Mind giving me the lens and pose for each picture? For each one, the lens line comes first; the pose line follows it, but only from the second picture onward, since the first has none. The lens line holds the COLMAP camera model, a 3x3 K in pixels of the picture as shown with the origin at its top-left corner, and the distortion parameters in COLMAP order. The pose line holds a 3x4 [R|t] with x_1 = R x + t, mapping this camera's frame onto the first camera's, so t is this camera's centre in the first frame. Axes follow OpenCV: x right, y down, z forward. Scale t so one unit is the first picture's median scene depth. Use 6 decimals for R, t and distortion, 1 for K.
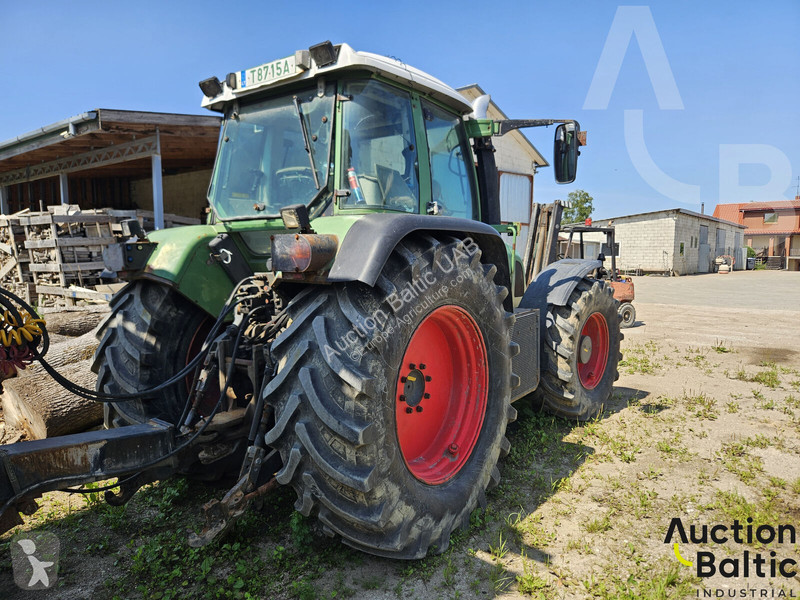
lens RADIAL K [[569.5, 0, 391.6], [0, 569.5, 293.7], [0, 0, 1]] dist [0.062965, -0.053048]
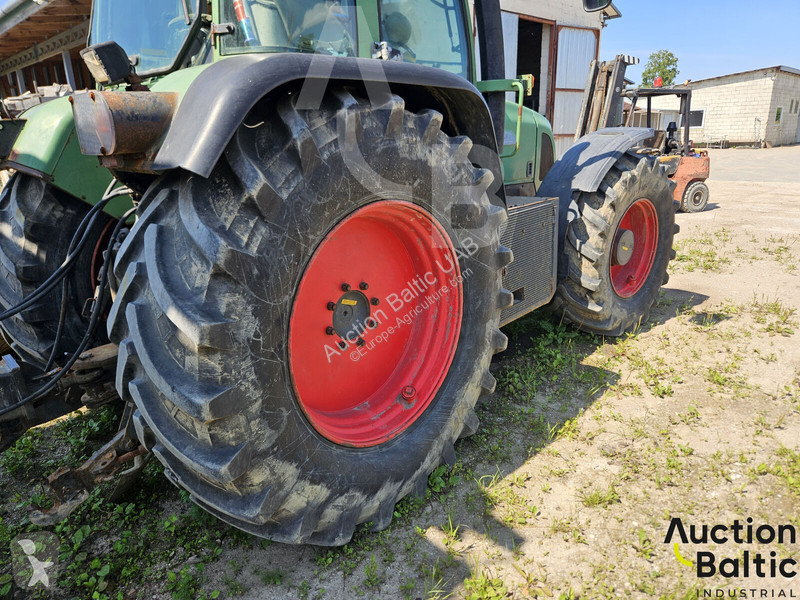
lens RADIAL K [[569.5, 0, 391.6], [0, 569.5, 293.7], [0, 0, 1]] dist [0.062965, -0.053048]
pose [[0.994086, 0.000165, -0.108591, 0.151910], [0.021567, 0.979778, 0.198922, -0.005070], [0.106428, -0.200087, 0.973981, 0.268439]]
